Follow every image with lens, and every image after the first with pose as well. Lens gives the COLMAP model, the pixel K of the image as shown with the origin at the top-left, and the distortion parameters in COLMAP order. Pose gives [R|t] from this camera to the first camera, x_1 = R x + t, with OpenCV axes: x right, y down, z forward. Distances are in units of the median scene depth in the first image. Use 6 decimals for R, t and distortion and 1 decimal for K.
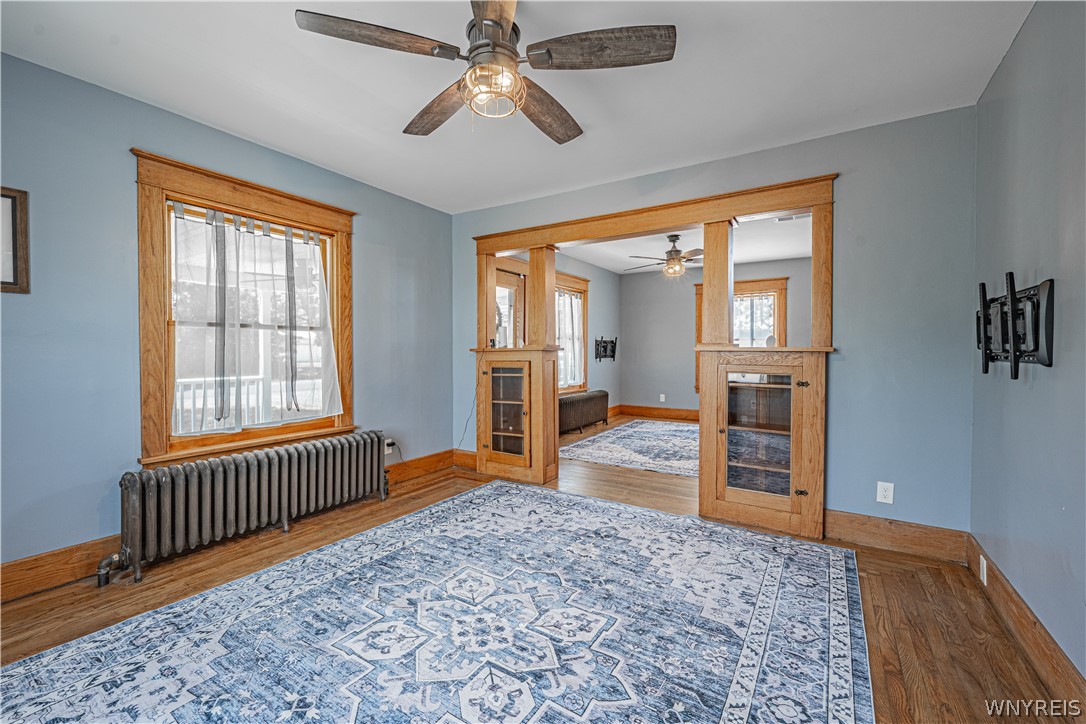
lens RADIAL K [[454.0, 0, 542.1], [0, 454.0, 356.4], [0, 0, 1]] dist [-0.008776, 0.001534]
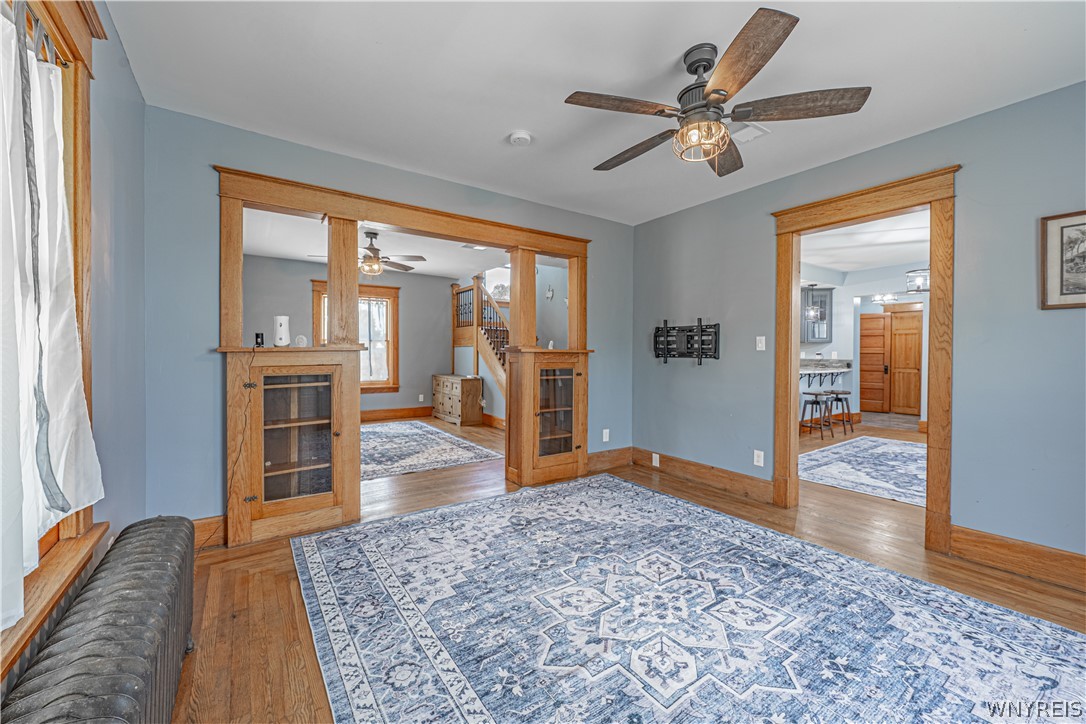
lens RADIAL K [[434.5, 0, 545.2], [0, 434.5, 353.2], [0, 0, 1]] dist [-0.007011, 0.000426]
pose [[0.374434, -0.002104, 0.927251, -0.861924], [0.006902, 0.999976, -0.000518, -0.009780], [-0.927228, 0.006594, 0.374439, 0.607101]]
